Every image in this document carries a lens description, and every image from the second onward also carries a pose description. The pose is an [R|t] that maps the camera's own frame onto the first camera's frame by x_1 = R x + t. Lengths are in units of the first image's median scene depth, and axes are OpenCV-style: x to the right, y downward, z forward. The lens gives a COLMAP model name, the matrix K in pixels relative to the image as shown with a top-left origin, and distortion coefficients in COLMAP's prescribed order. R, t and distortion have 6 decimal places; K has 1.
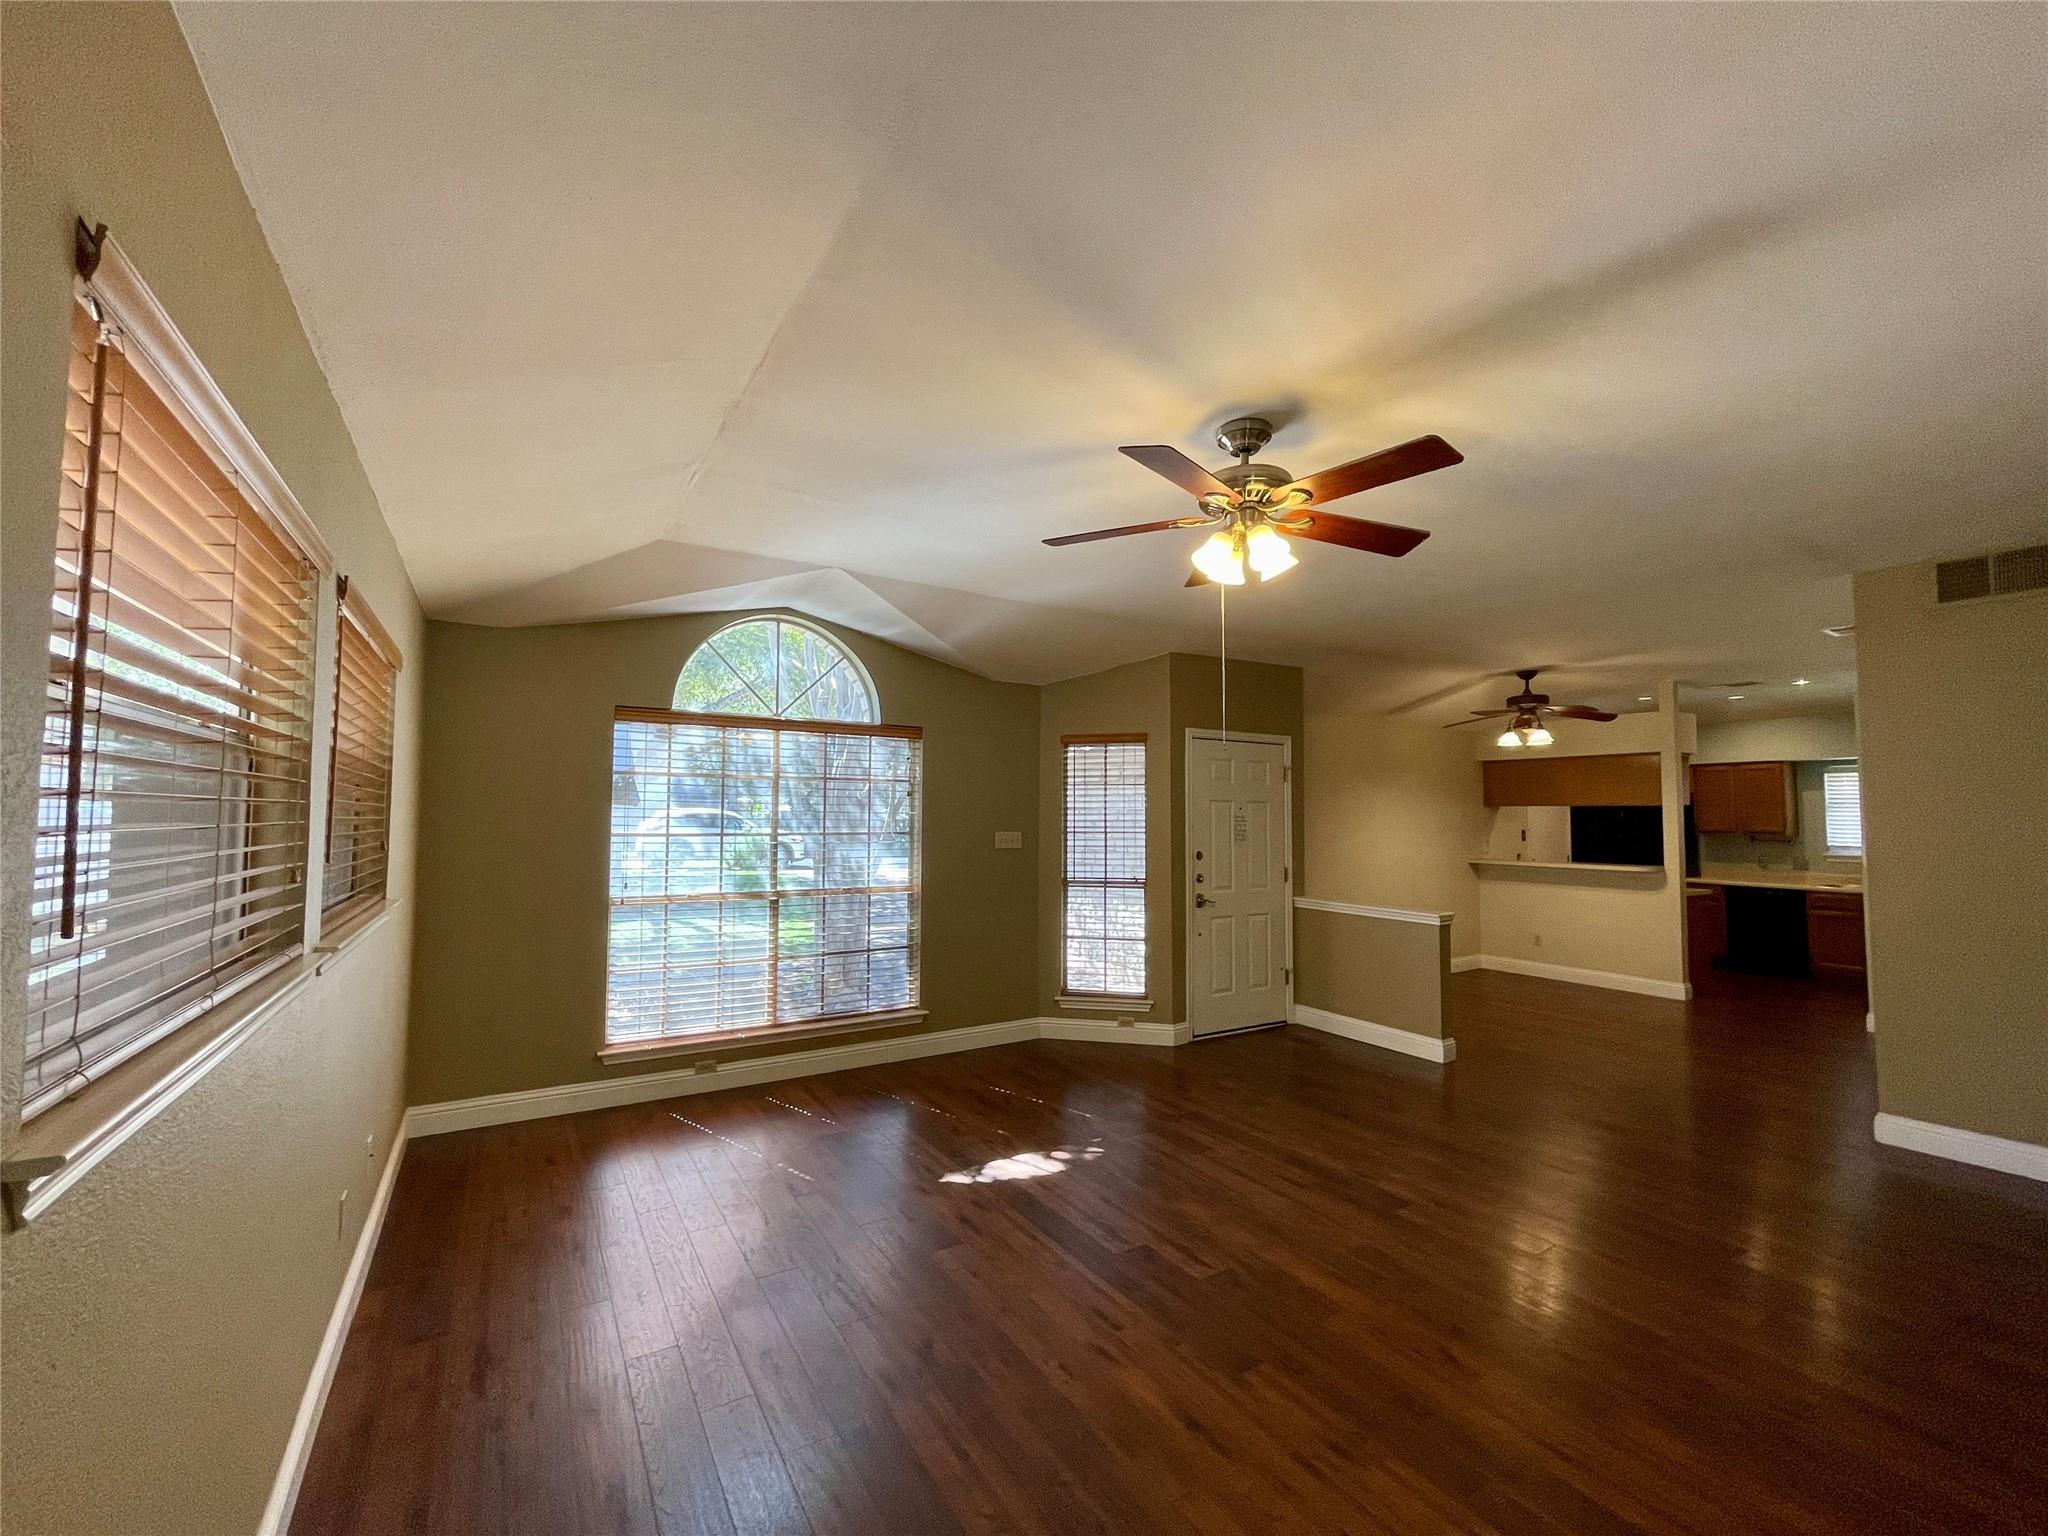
lens RADIAL K [[822.0, 0, 1024.0], [0, 822.0, 768.0], [0, 0, 1]] dist [-0.001565, -0.000100]
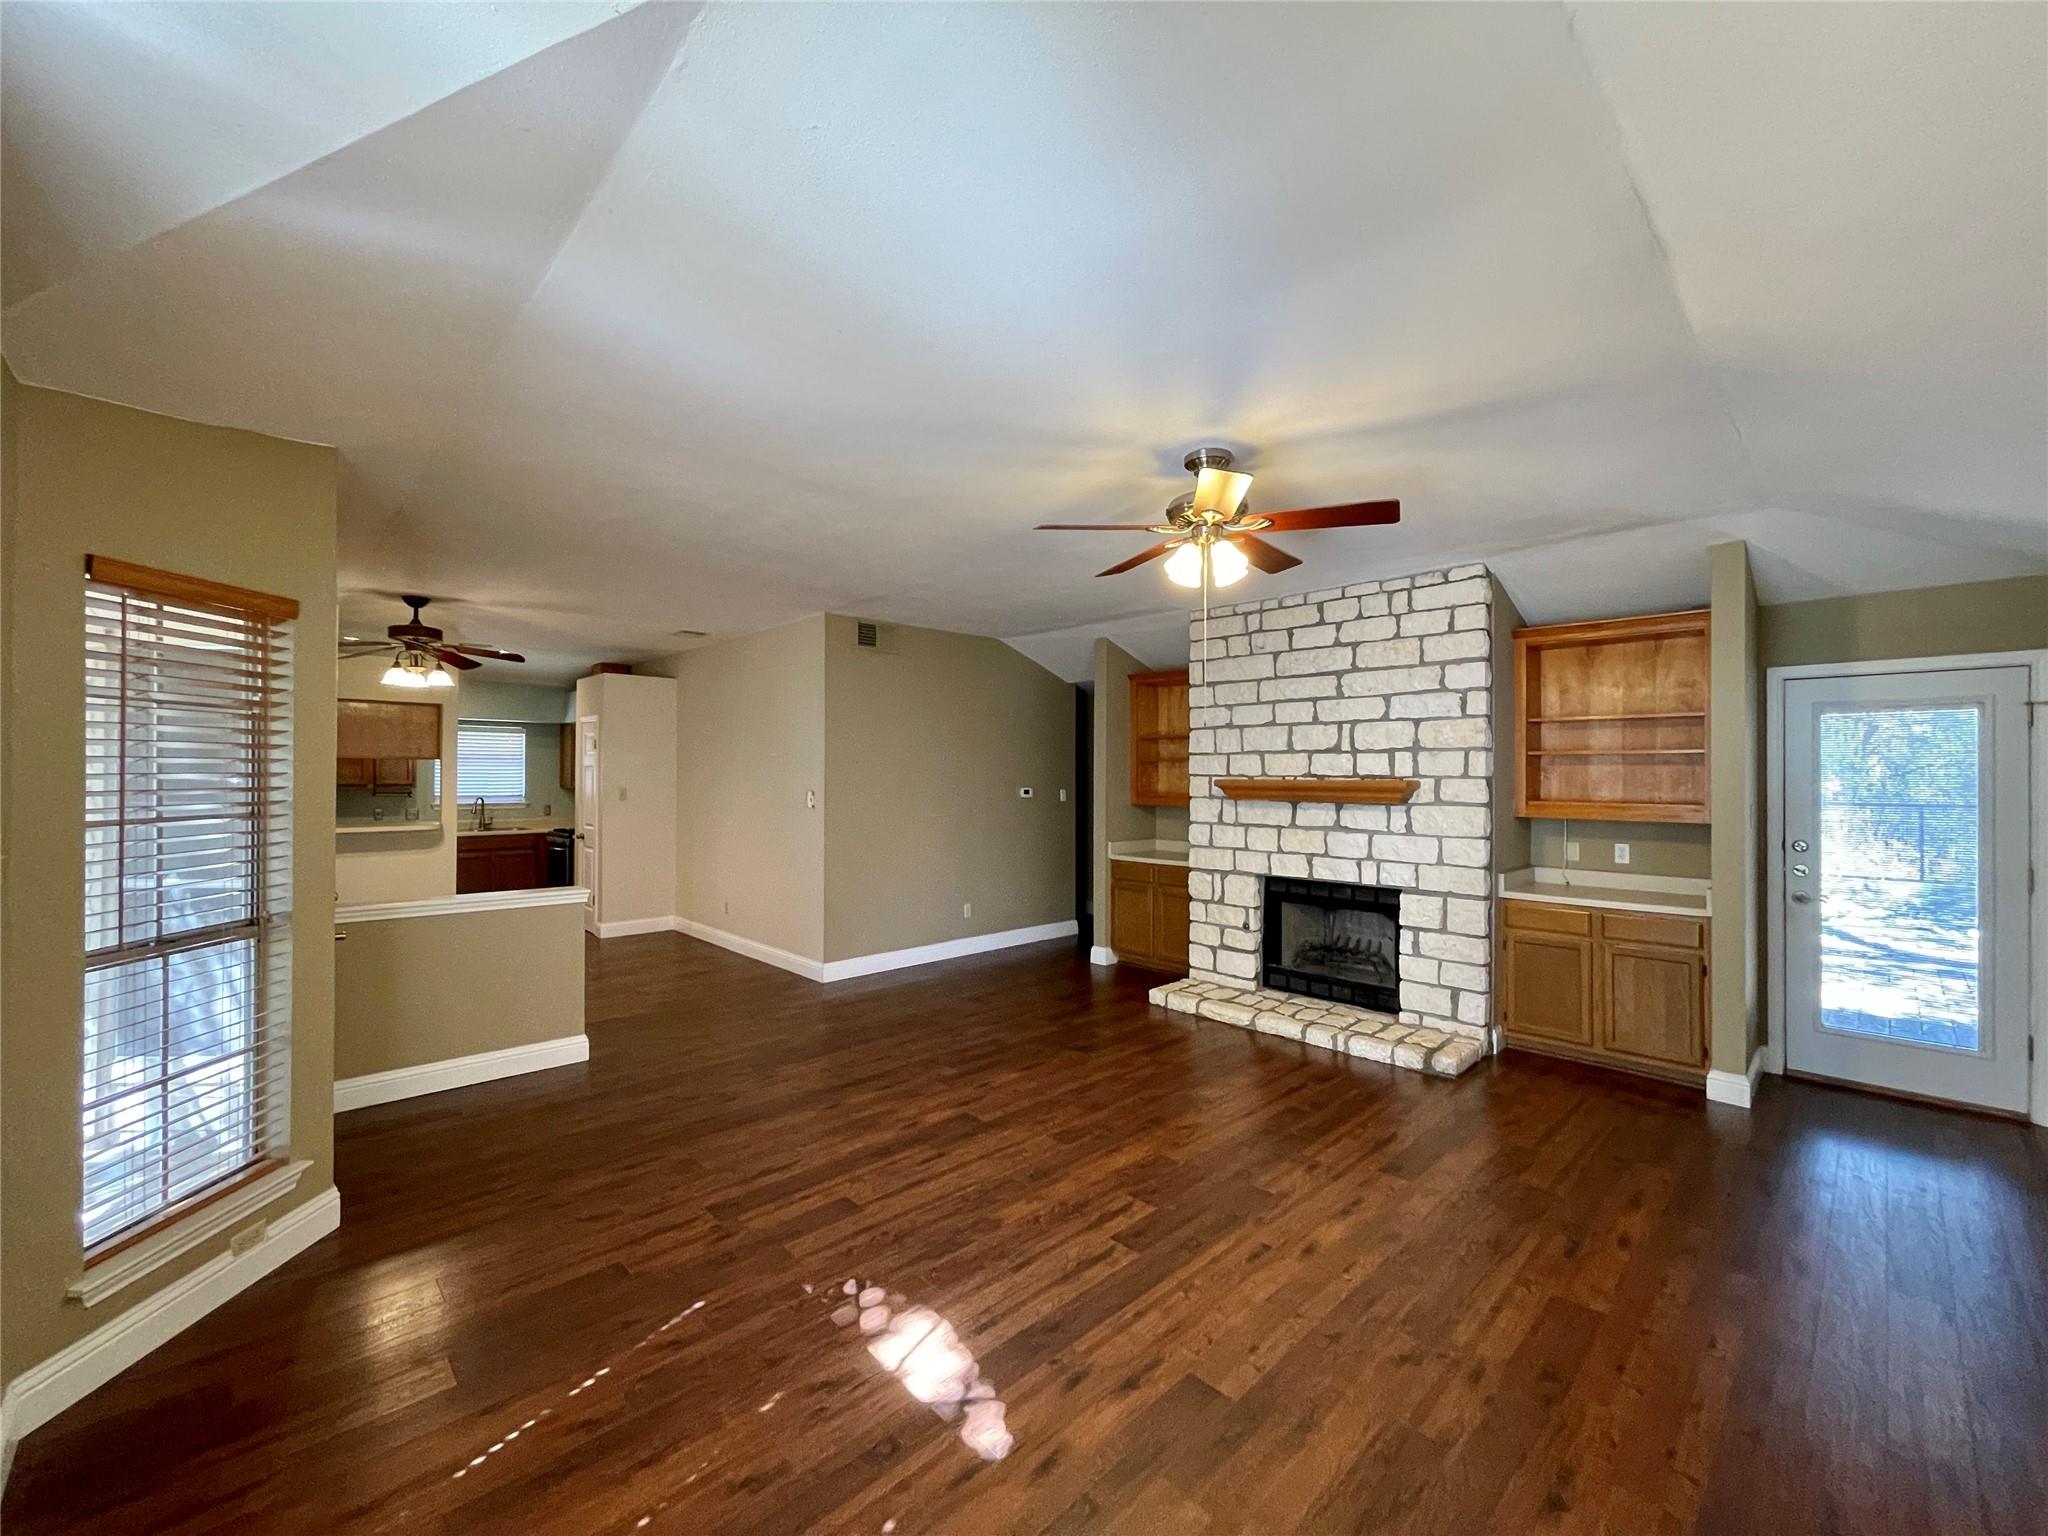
lens RADIAL K [[830.9, 0, 1005.4], [0, 830.9, 770.6], [0, 0, 1]] dist [0.000192, -0.000076]
pose [[-0.189823, -0.005246, 0.981804, -0.399501], [-0.063697, 0.997945, -0.006983, 0.030285], [-0.979750, -0.063863, -0.189767, 0.696235]]
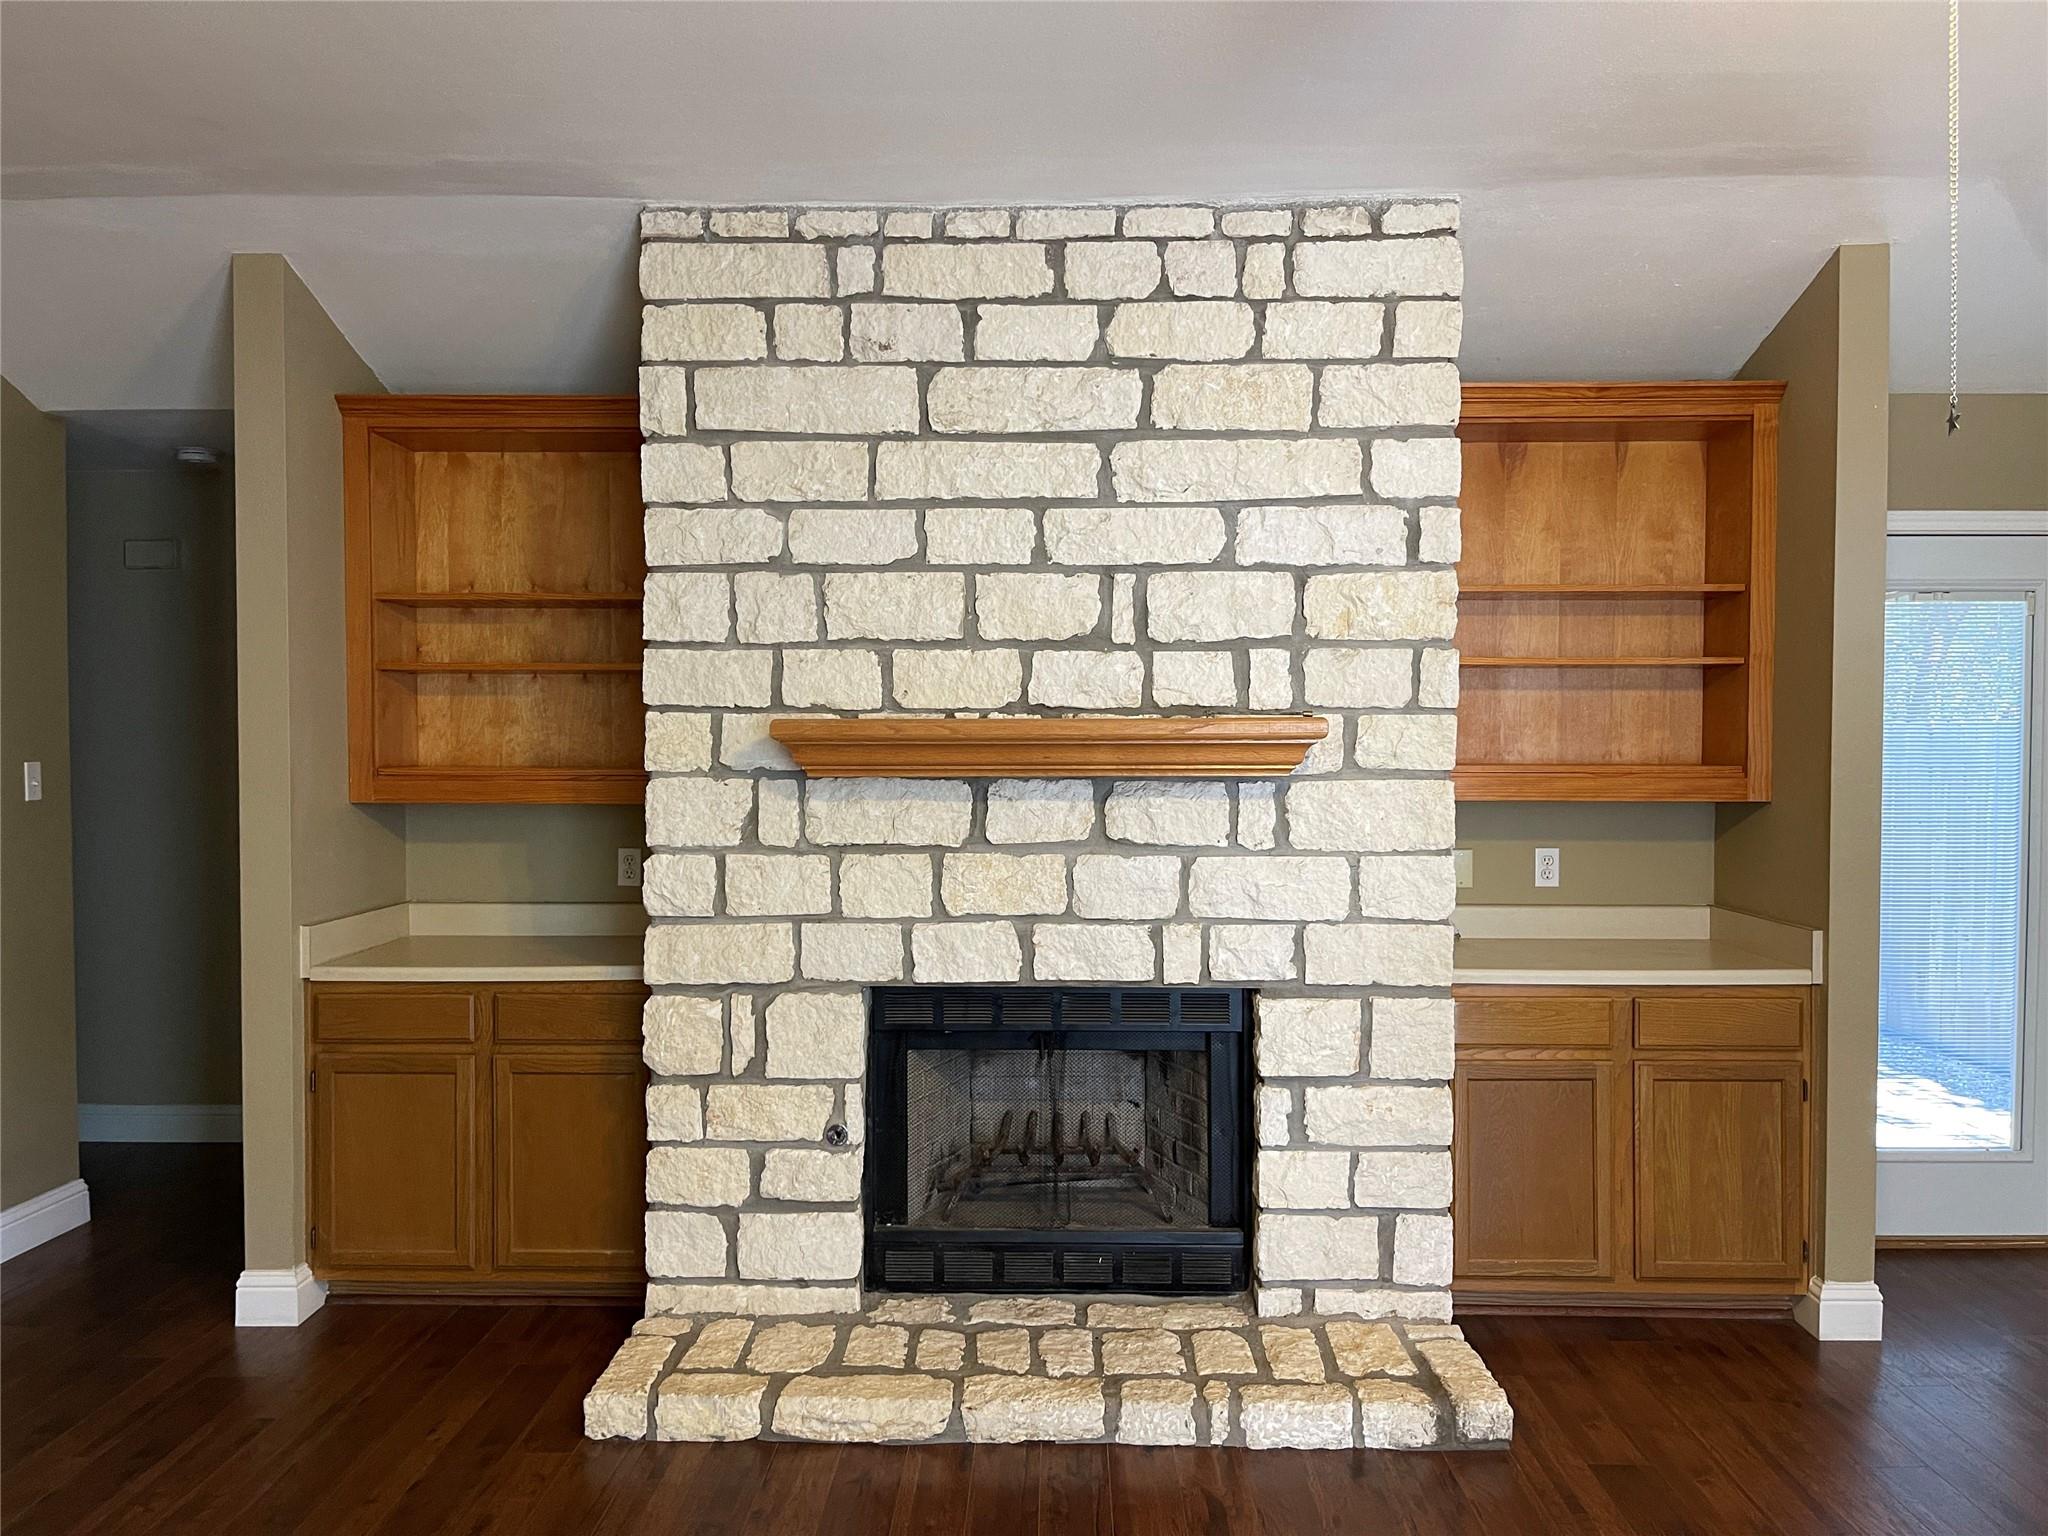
lens RADIAL K [[1570.8, 0, 1018.5], [0, 1570.8, 780.7], [0, 0, 1]] dist [0.080646, -0.131363]
pose [[-0.834348, -0.022976, 0.550759, 0.096269], [-0.040916, 0.998956, -0.020312, 0.051789], [-0.549717, -0.039482, -0.834417, 0.734671]]
